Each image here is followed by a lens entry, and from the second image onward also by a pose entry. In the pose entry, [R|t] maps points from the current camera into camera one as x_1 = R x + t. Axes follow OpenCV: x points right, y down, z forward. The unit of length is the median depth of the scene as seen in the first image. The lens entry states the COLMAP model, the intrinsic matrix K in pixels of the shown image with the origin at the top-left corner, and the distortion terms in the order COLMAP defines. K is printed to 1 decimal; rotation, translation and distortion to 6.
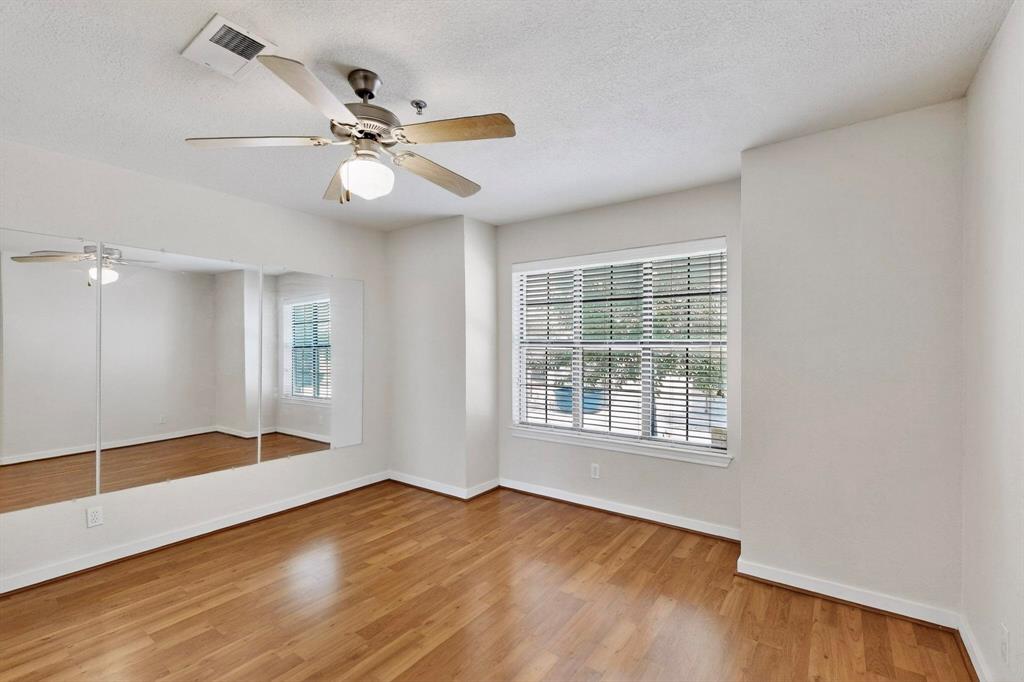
lens RADIAL K [[449.9, 0, 489.9], [0, 449.9, 346.1], [0, 0, 1]] dist [0.000501, 0.000130]
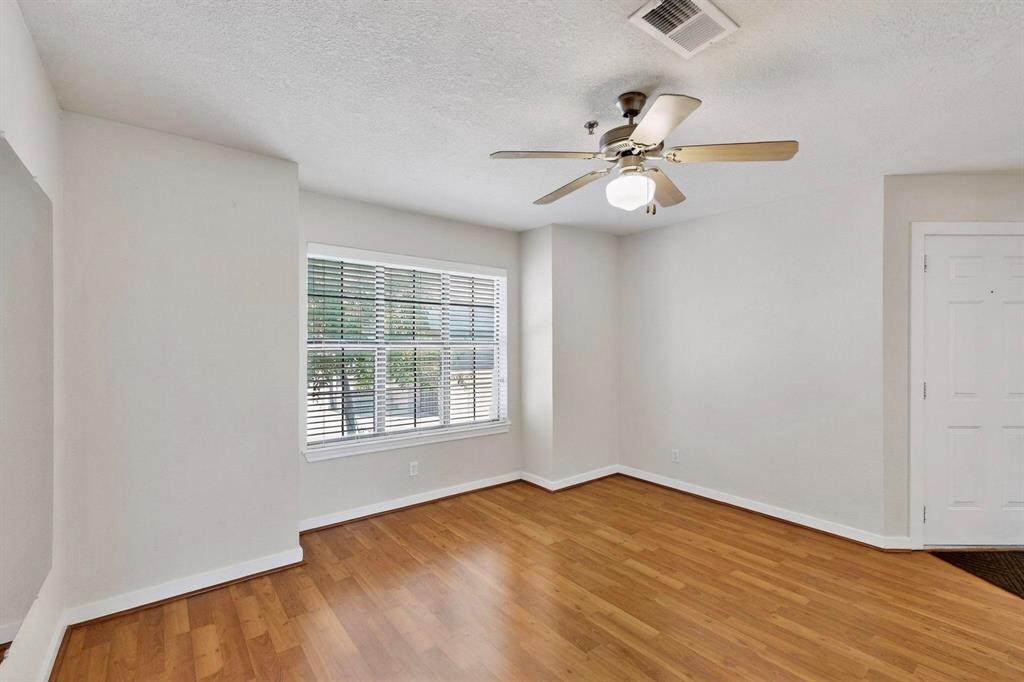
lens RADIAL K [[448.8, 0, 530.9], [0, 448.8, 340.5], [0, 0, 1]] dist [-0.022844, 0.000549]
pose [[0.216321, 0.010756, 0.976263, -0.765189], [-0.001262, 0.999942, -0.010737, -0.003066], [-0.976321, 0.001091, 0.216322, 0.565067]]
